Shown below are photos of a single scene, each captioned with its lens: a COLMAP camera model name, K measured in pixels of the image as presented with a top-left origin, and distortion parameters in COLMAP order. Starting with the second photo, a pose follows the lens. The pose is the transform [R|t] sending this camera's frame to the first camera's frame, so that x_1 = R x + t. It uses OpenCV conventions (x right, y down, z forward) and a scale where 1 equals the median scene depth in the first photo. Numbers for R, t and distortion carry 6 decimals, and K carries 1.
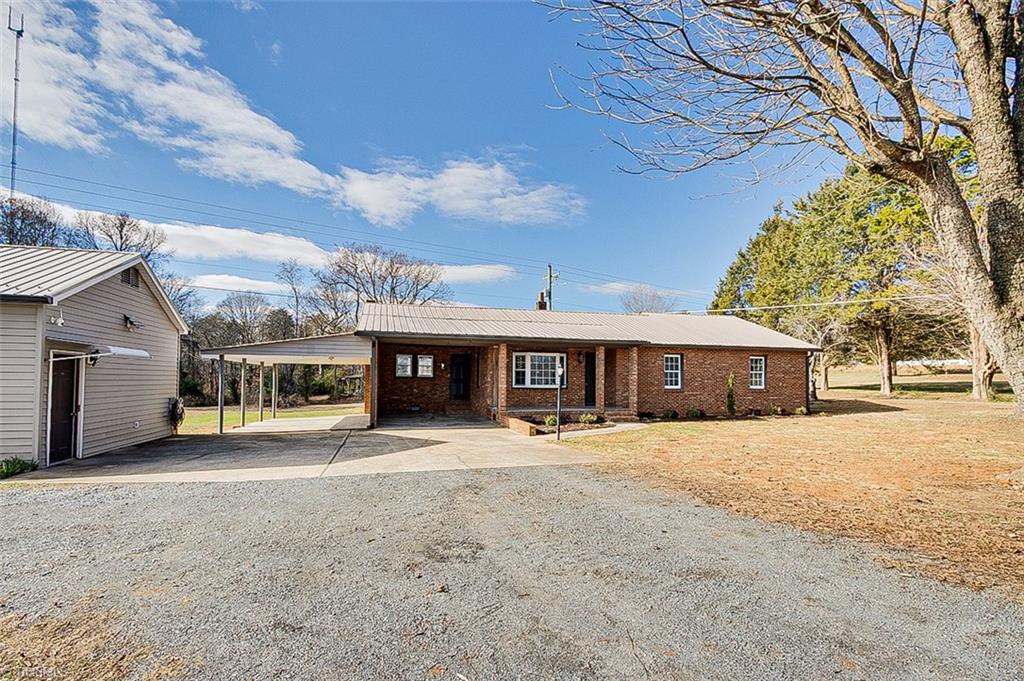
lens RADIAL K [[481.3, 0, 509.6], [0, 481.3, 368.6], [0, 0, 1]] dist [-0.000332, 0.000177]
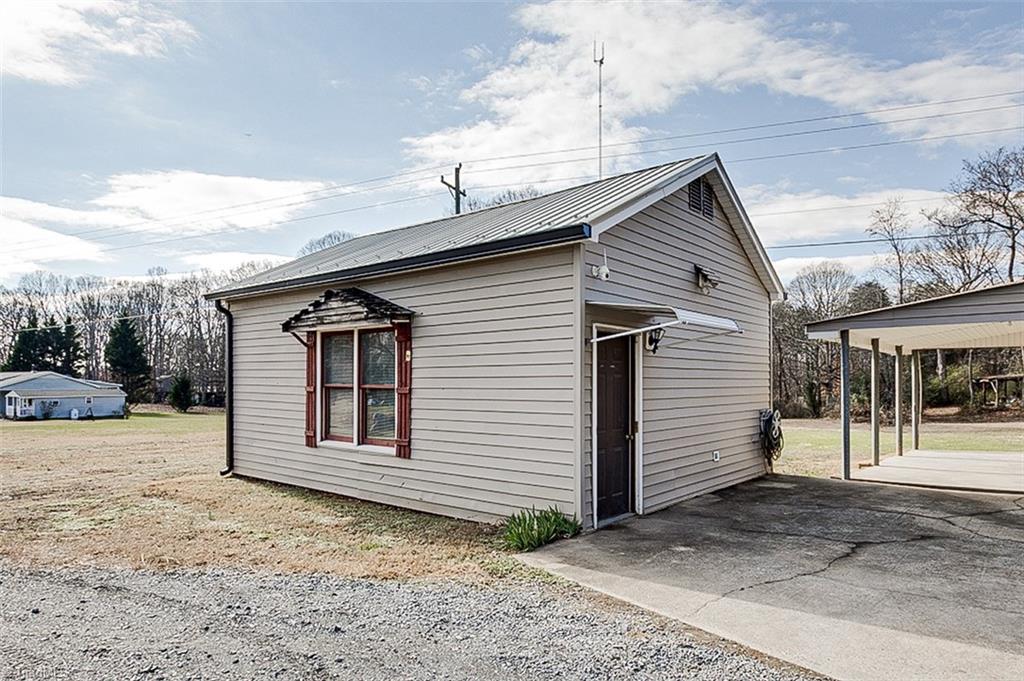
lens RADIAL K [[632.1, 0, 510.8], [0, 632.1, 377.4], [0, 0, 1]] dist [-0.001410, -0.000132]
pose [[0.581162, -0.016700, -0.813617, -0.356809], [0.026549, 0.999646, -0.001554, 0.020348], [0.813355, -0.020698, 0.581399, 0.428182]]
